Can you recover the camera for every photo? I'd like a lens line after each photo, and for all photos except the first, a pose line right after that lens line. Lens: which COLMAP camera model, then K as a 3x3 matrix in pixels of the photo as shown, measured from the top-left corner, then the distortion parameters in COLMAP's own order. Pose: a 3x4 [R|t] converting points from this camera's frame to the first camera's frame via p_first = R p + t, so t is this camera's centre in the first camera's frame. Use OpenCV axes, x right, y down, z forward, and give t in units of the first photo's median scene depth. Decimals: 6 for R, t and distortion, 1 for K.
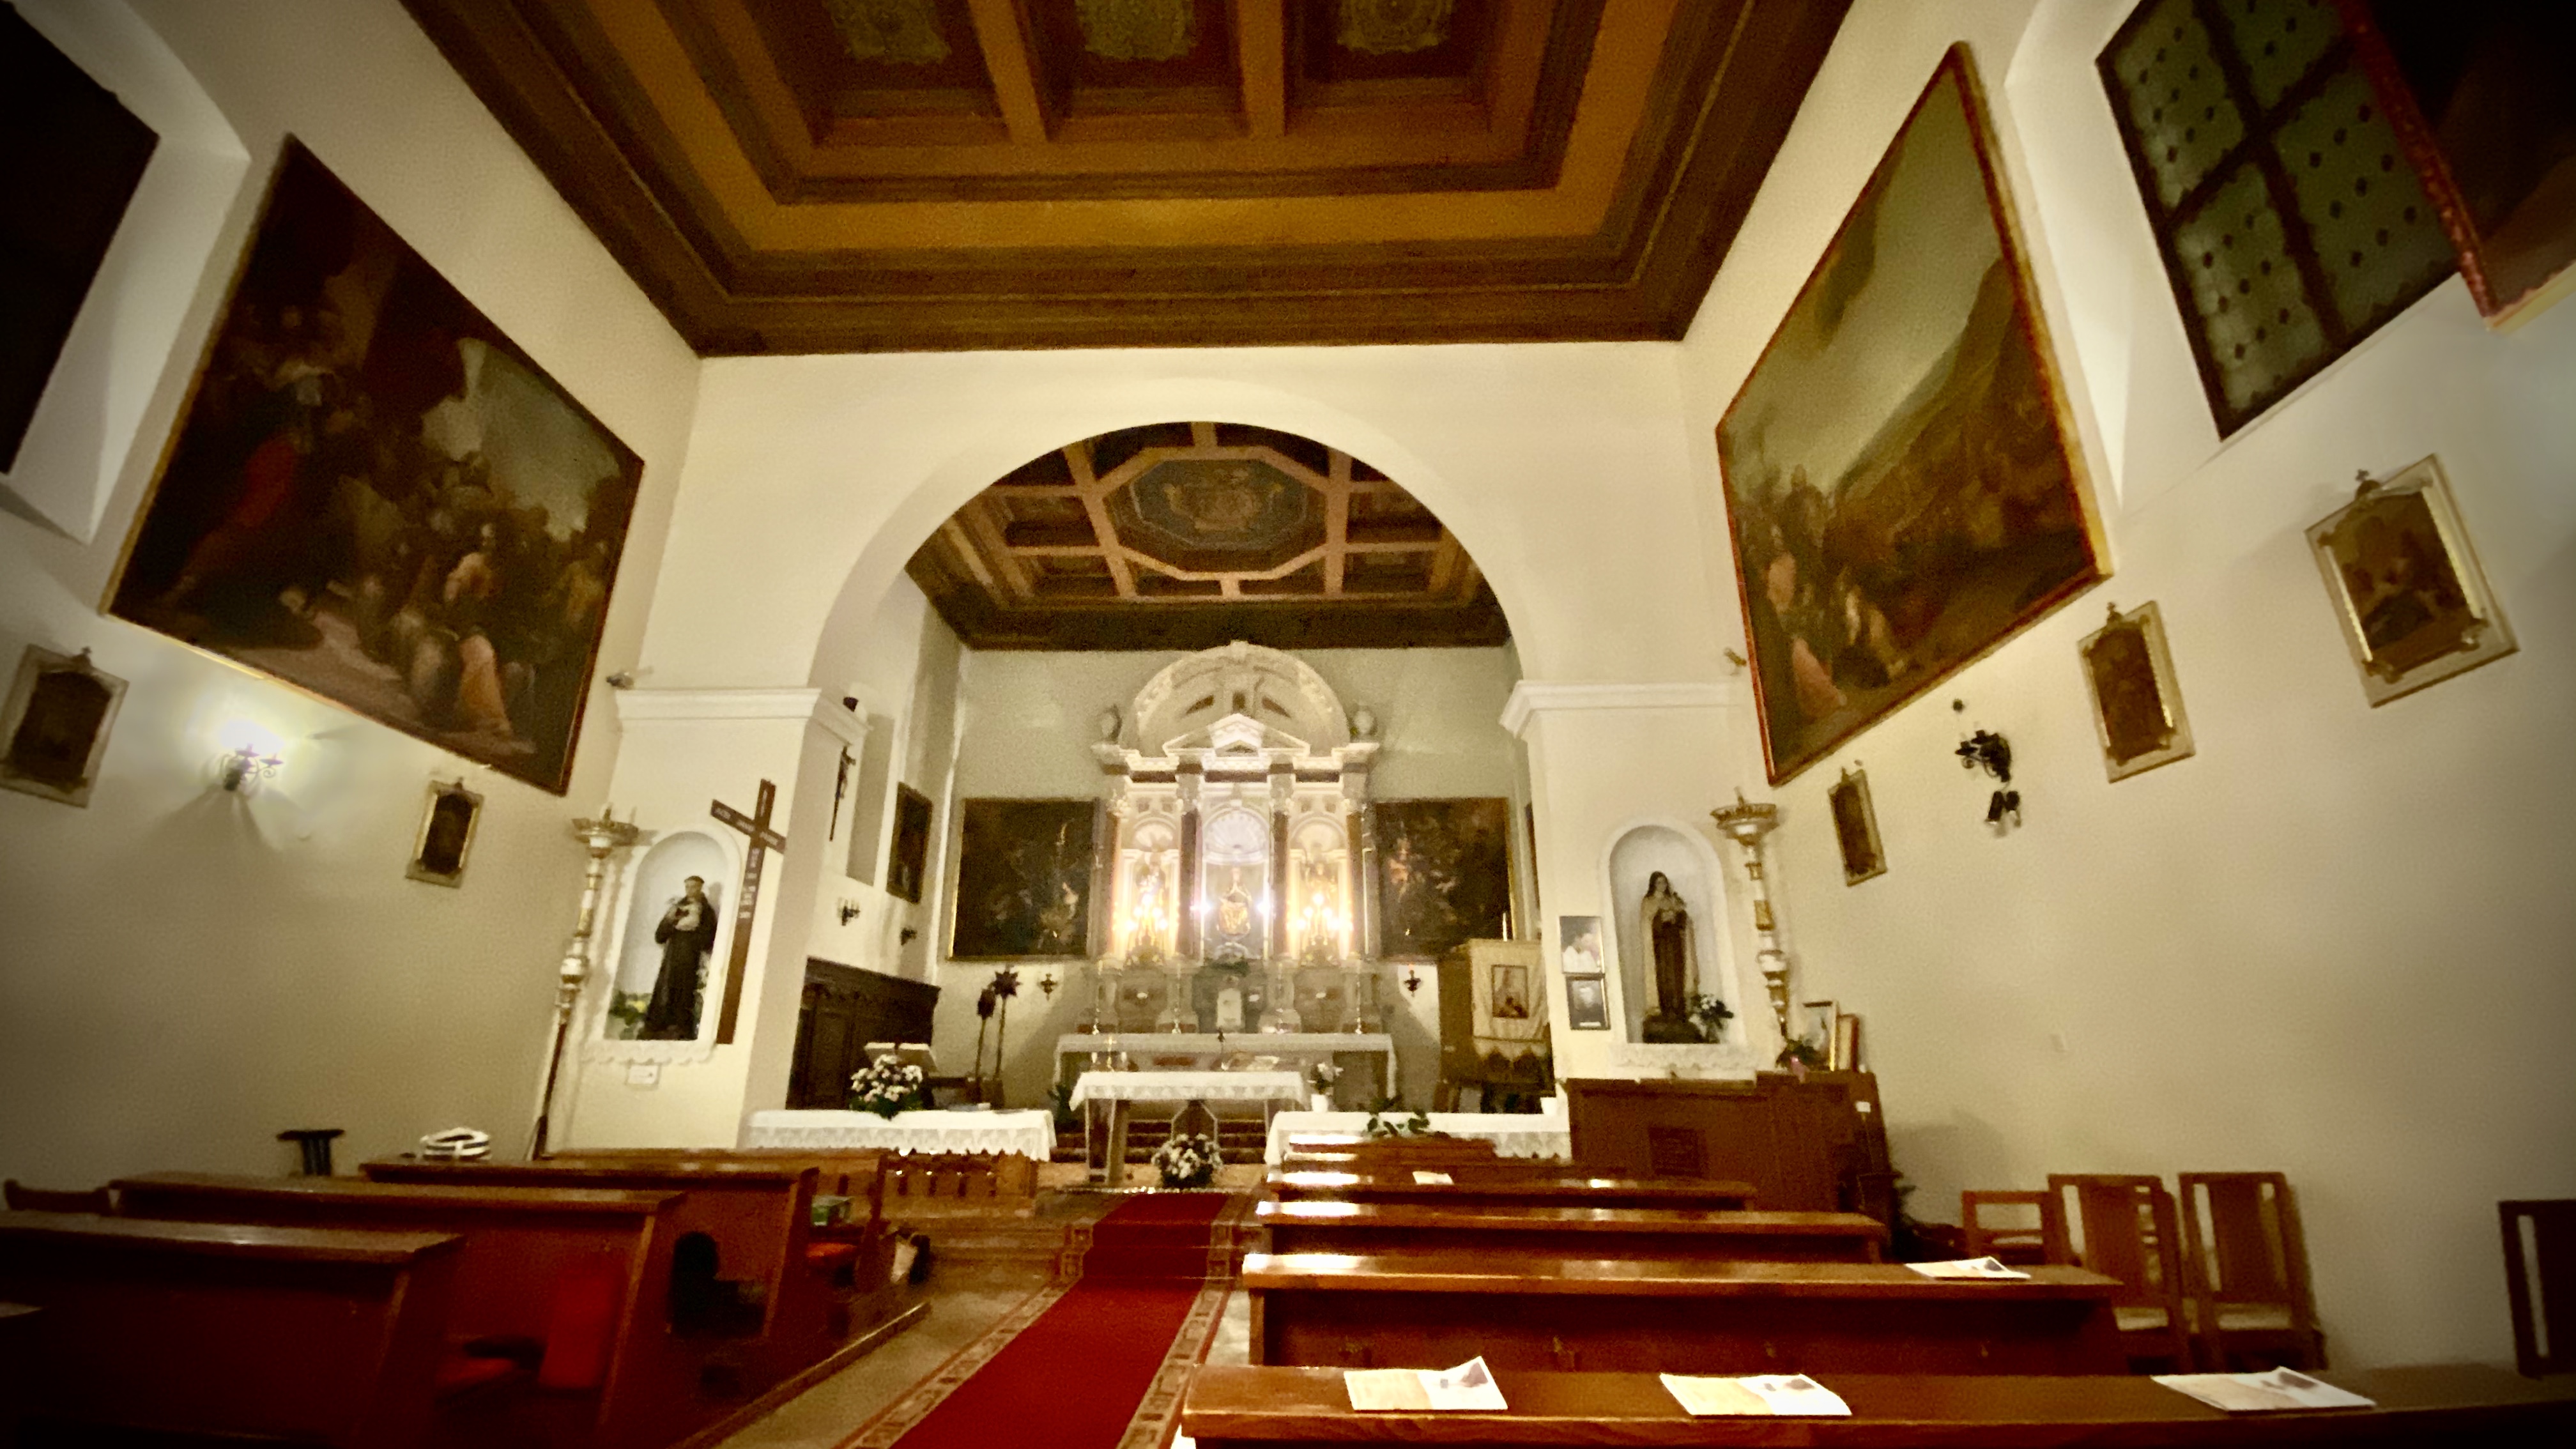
lens RADIAL K [[1023.5, 0, 1298.6], [0, 1023.5, 719.0], [0, 0, 1]] dist [0.002420, -0.000211]
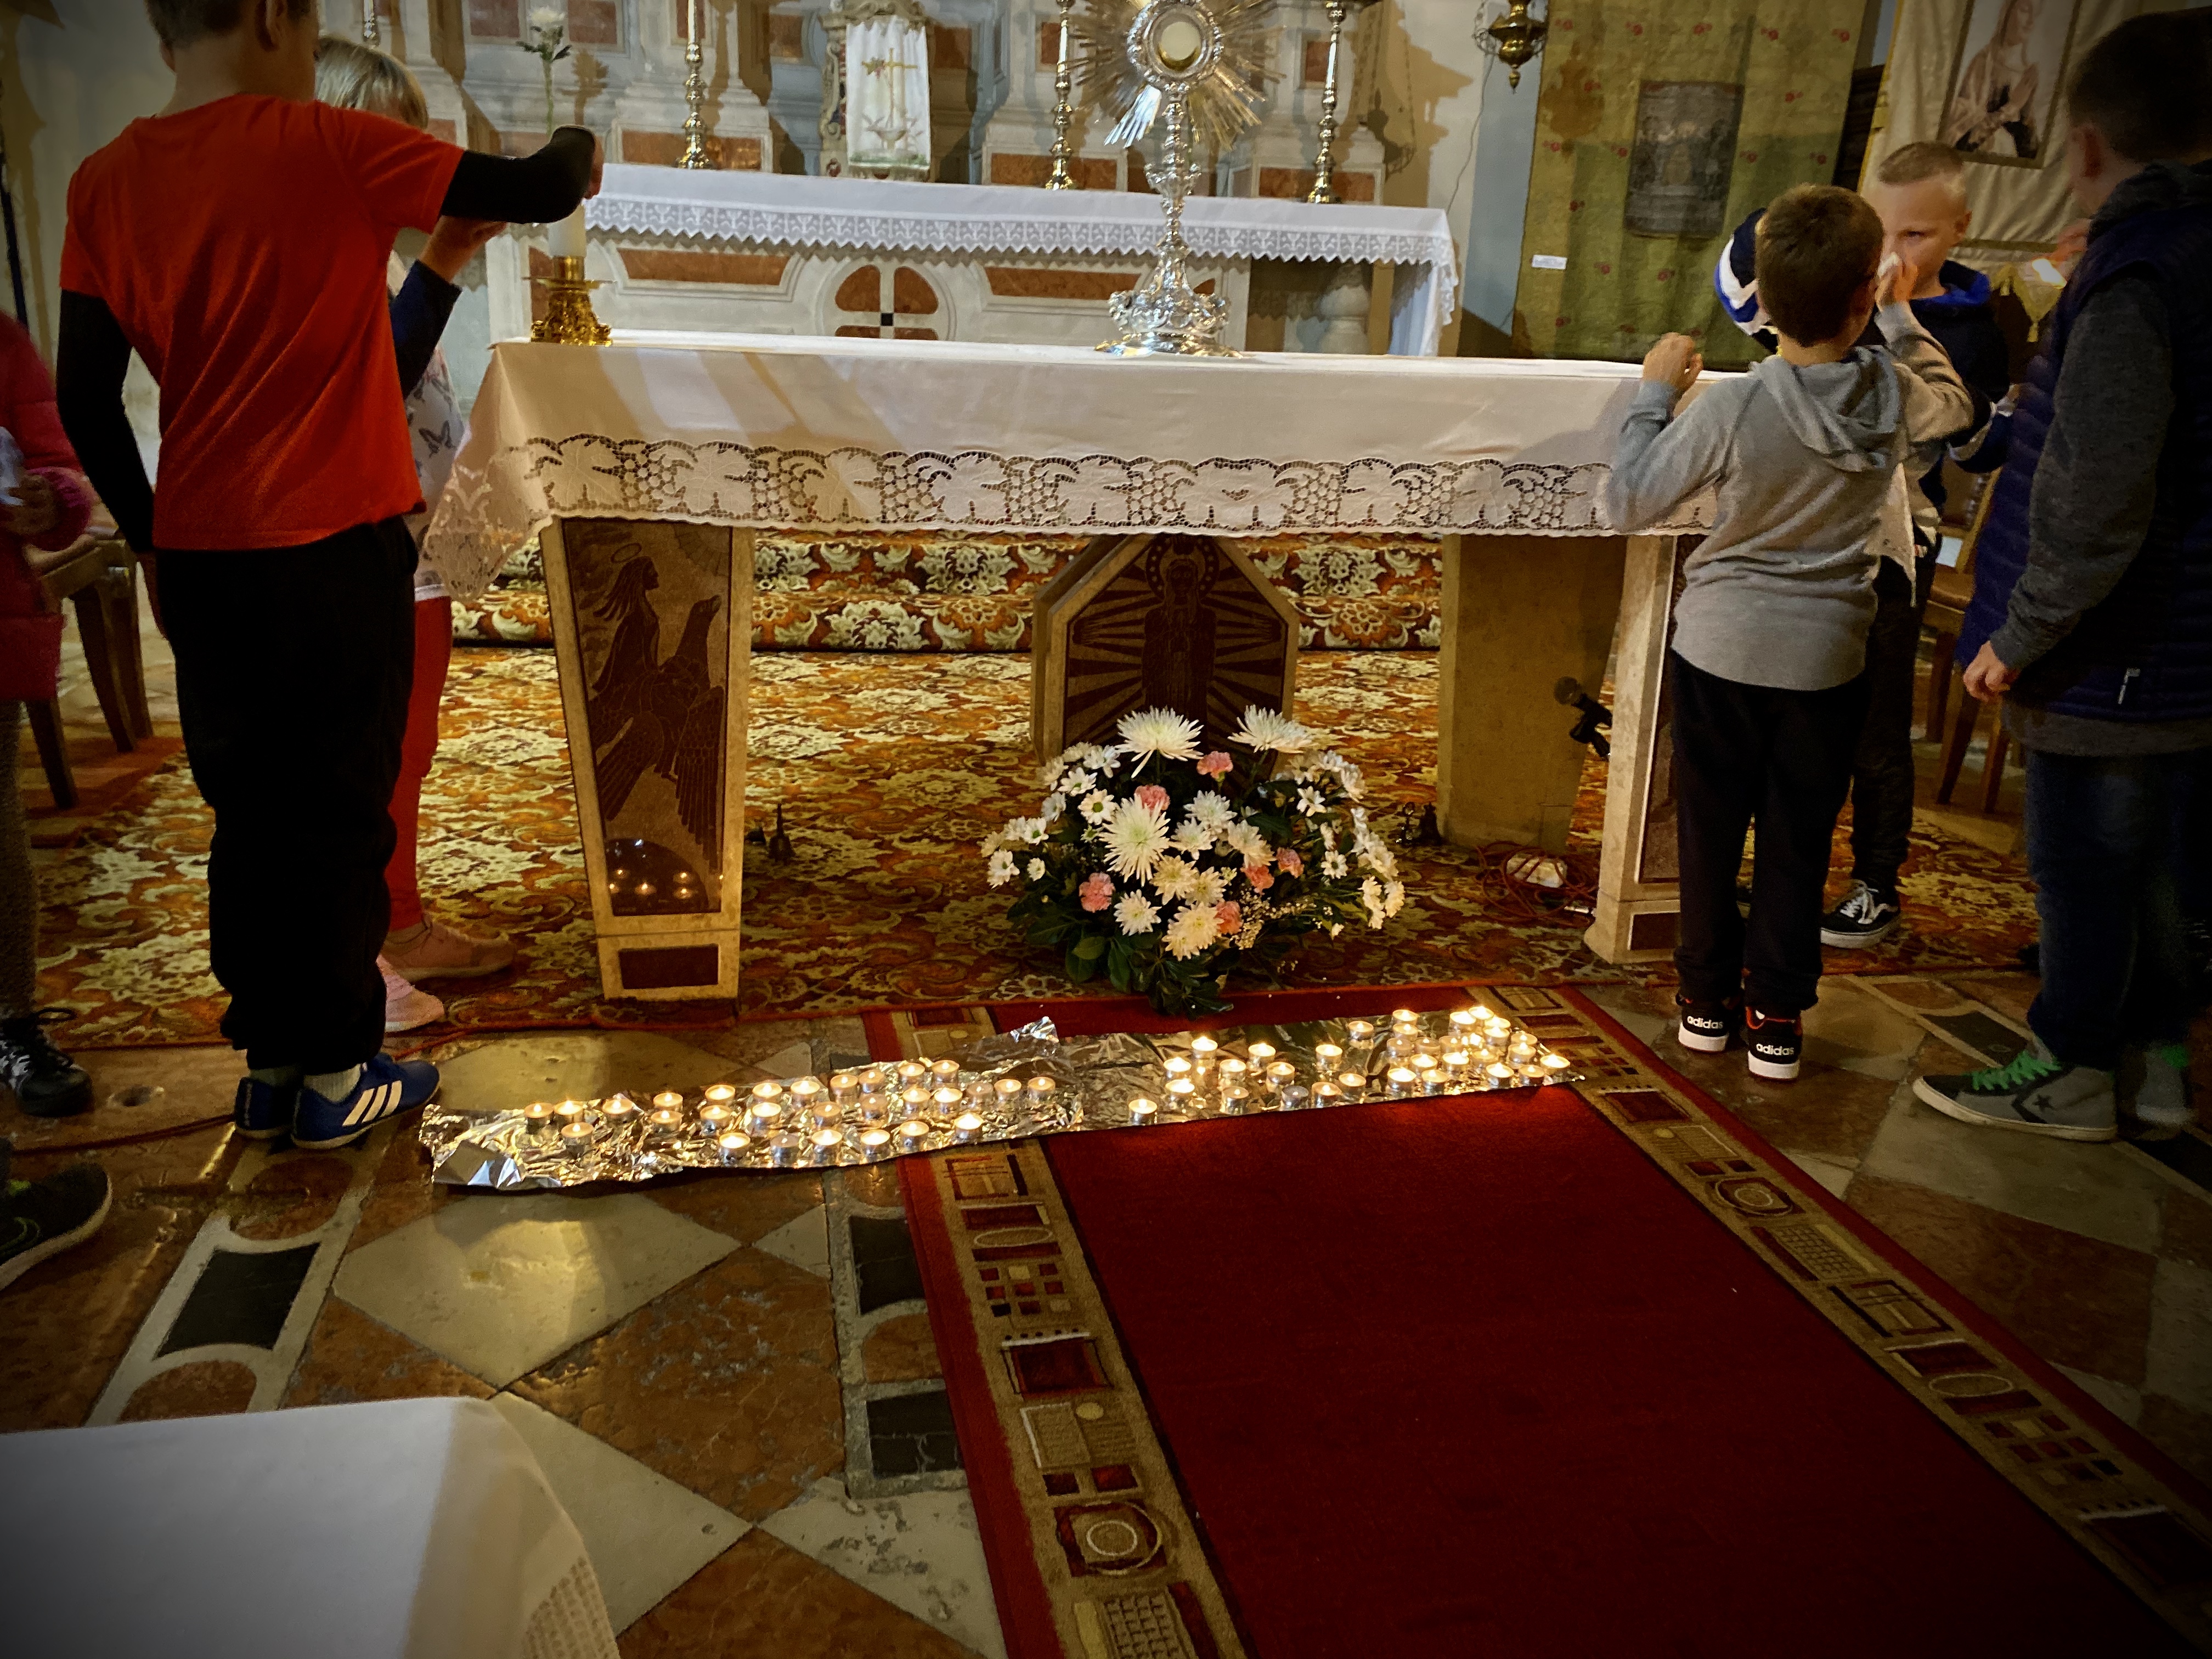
lens RADIAL K [[1688.6, 0, 1095.1], [0, 1688.6, 811.0], [0, 0, 1]] dist [0.017808, -0.013075]
pose [[0.972139, -0.033741, 0.231966, -0.191218], [-0.108700, 0.811863, 0.573640, 0.260245], [-0.207680, -0.582872, 0.785576, 0.778011]]
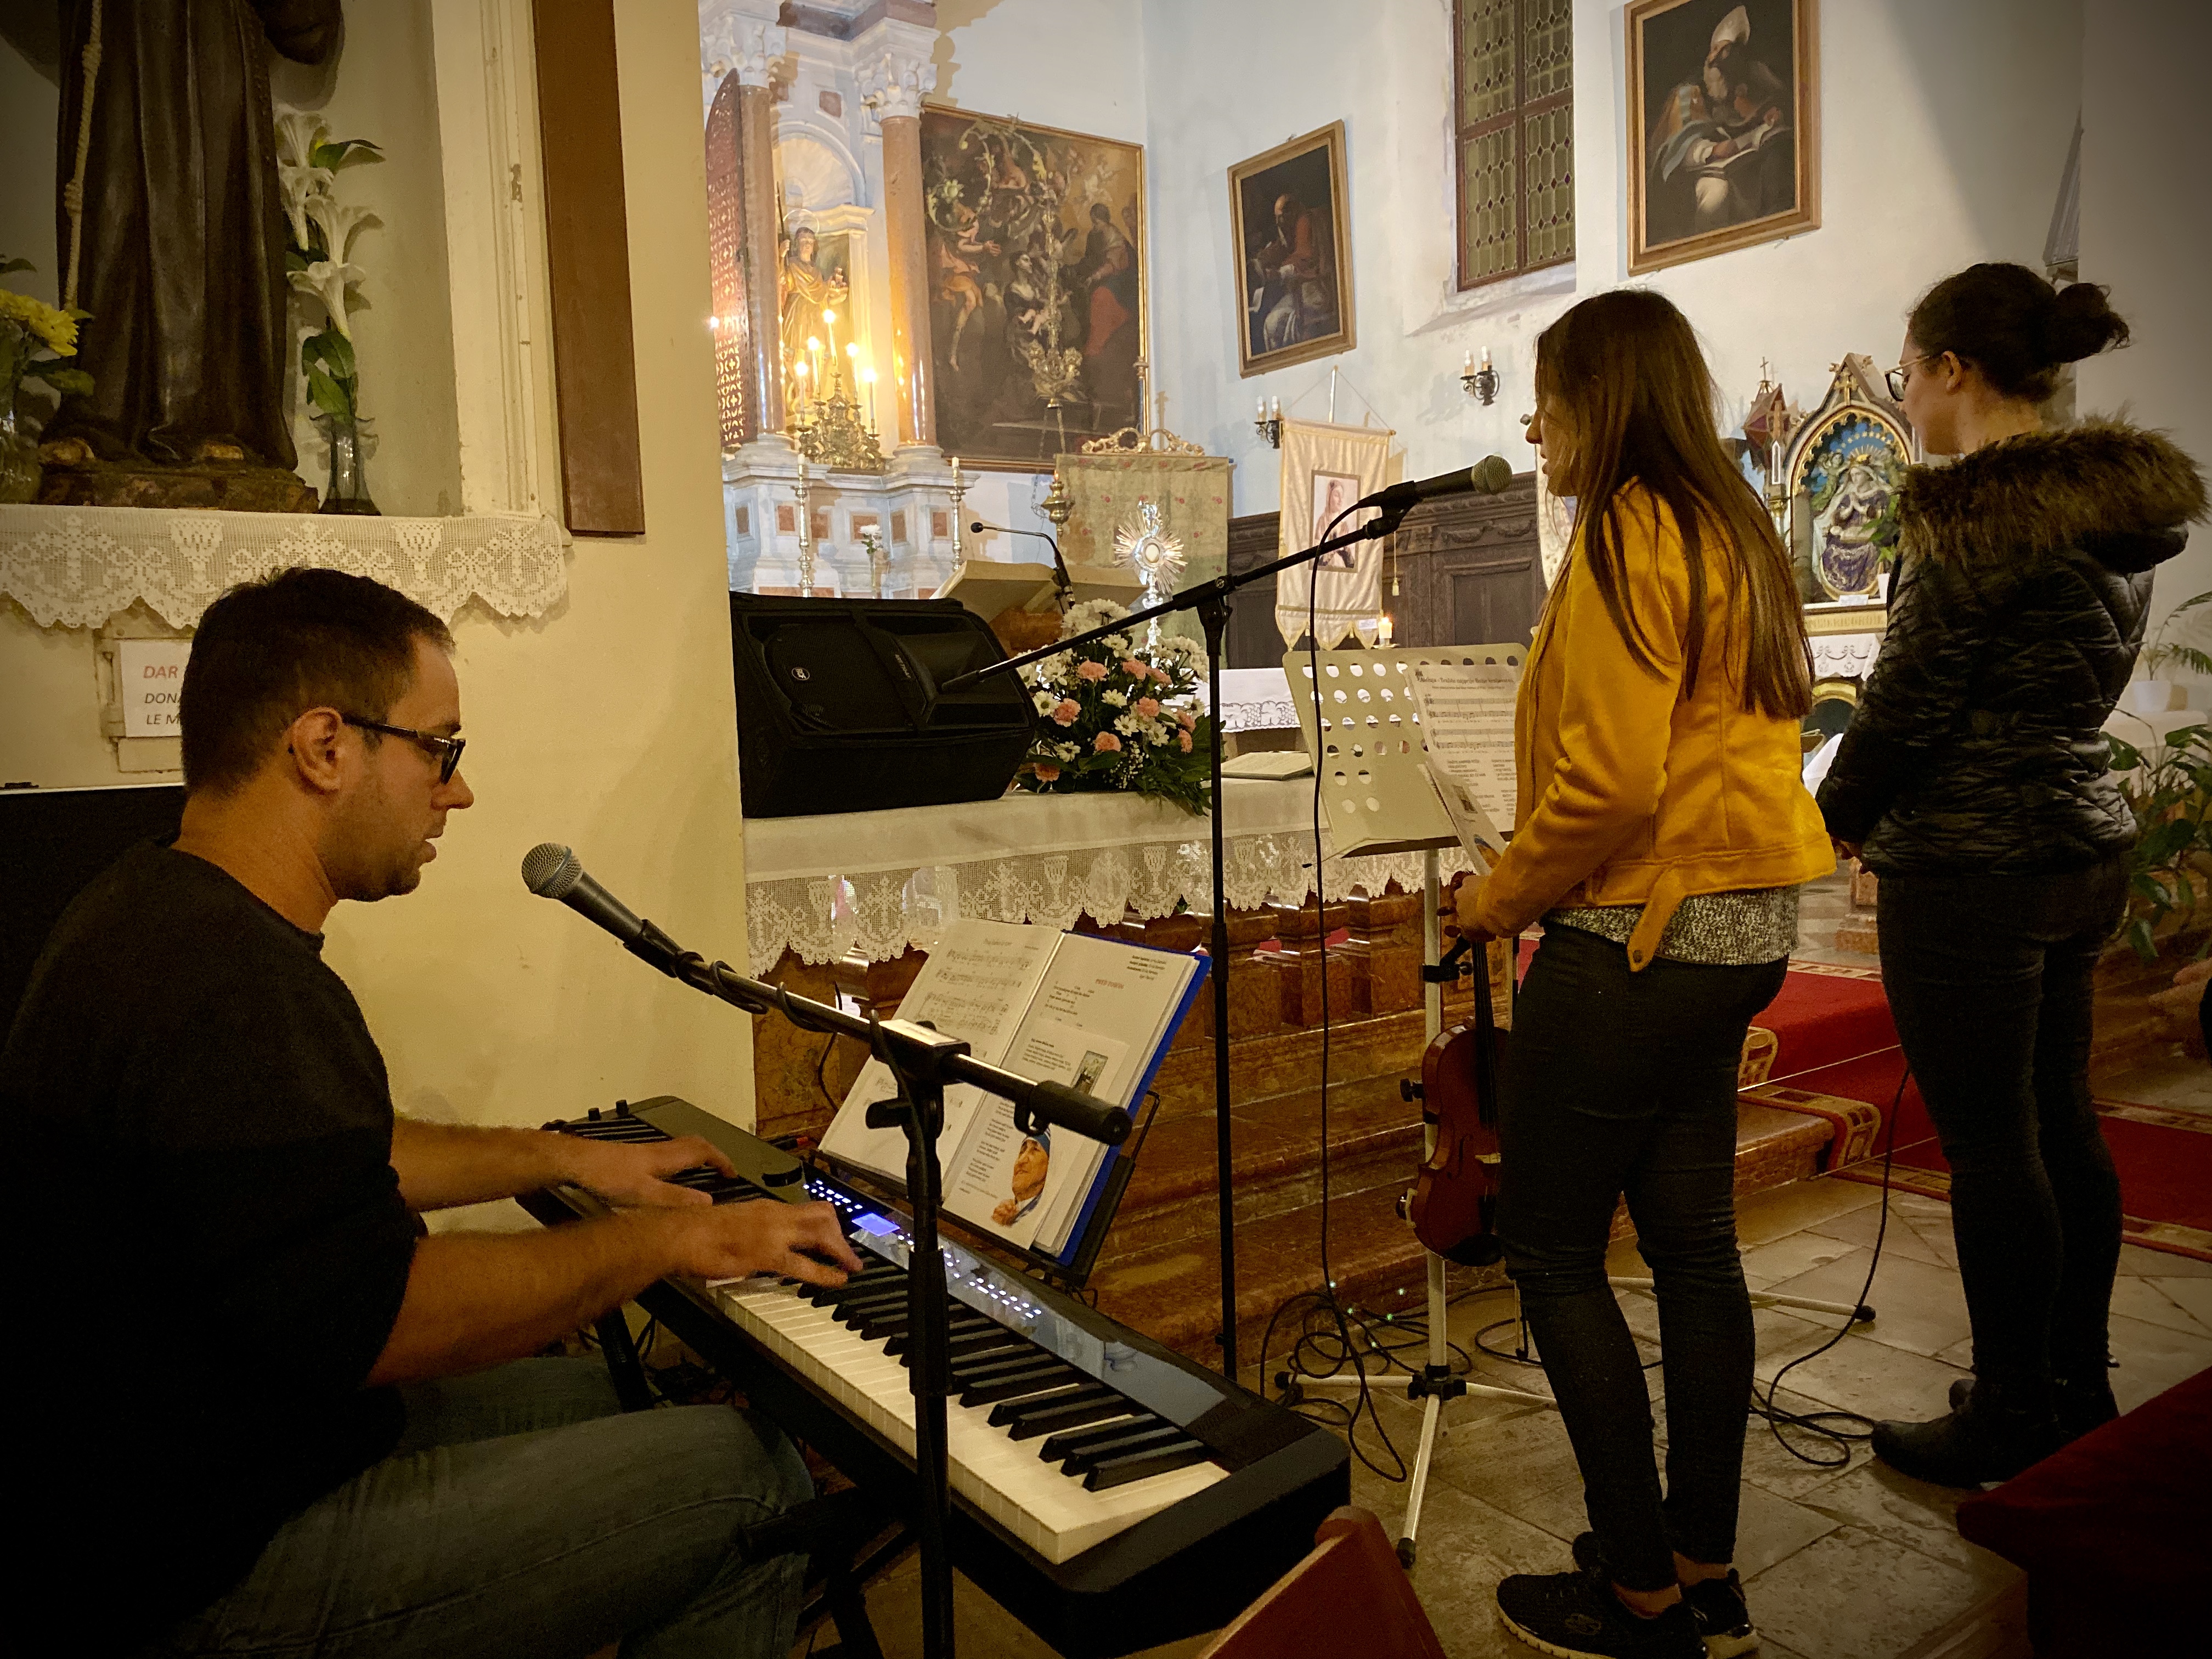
lens RADIAL K [[1688.6, 0, 1093.3], [0, 1688.6, 821.6], [0, 0, 1]] dist [0.017808, -0.013075]
pose [[0.794100, -0.076604, 0.602941, -0.562560], [-0.163726, 0.928393, 0.333588, 0.189724], [-0.585320, -0.363619, 0.724694, 0.532116]]
